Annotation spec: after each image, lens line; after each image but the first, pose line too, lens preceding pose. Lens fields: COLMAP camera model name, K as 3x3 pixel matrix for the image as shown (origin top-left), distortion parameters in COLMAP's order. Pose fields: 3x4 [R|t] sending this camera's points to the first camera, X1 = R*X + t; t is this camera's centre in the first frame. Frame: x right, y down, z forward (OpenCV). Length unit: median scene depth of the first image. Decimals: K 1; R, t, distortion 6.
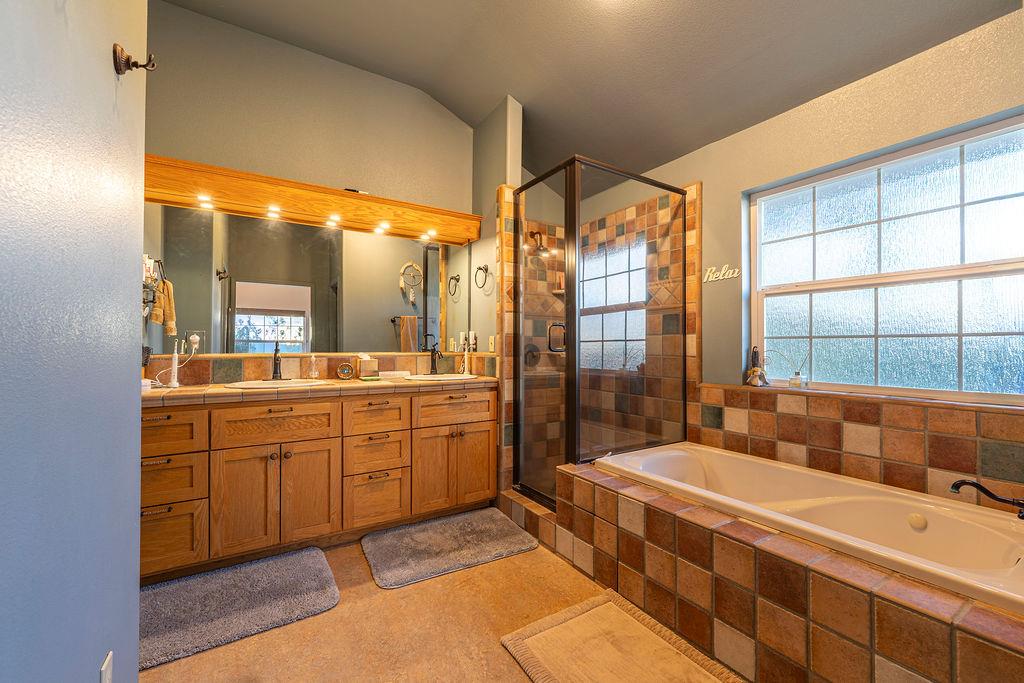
lens RADIAL K [[423.7, 0, 501.7], [0, 423.7, 340.7], [0, 0, 1]] dist [-0.004312, 0.001684]
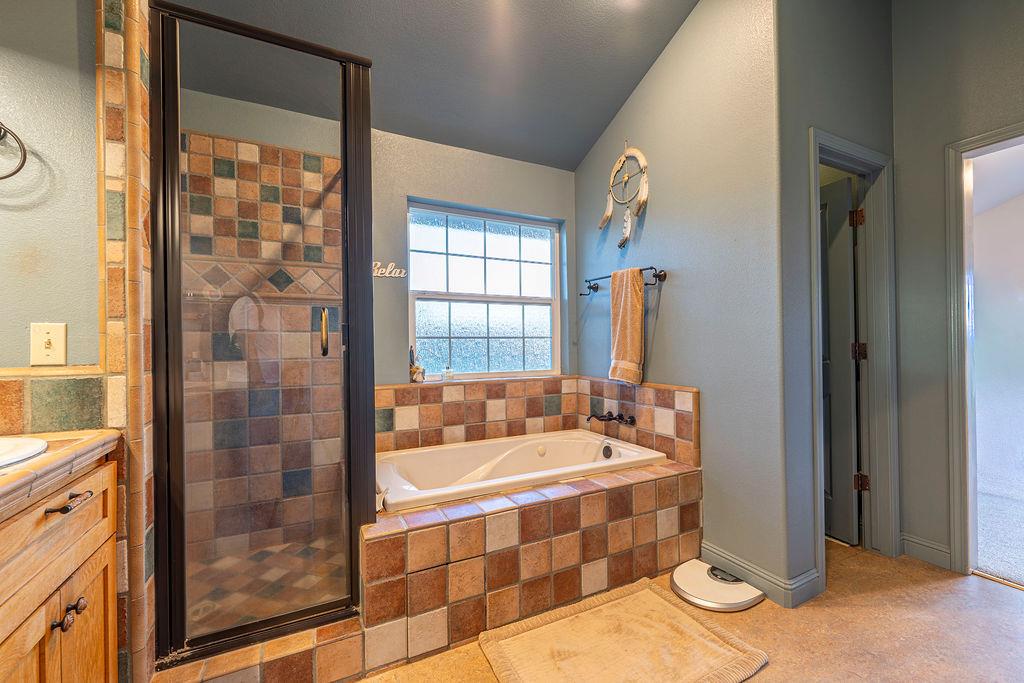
lens RADIAL K [[423.7, 0, 503.6], [0, 423.7, 344.8], [0, 0, 1]] dist [-0.004312, 0.001684]
pose [[0.069598, -0.002350, 0.997572, -0.518817], [-0.001069, 0.999996, 0.002430, 0.010206], [-0.997575, -0.001236, 0.069595, 0.809349]]
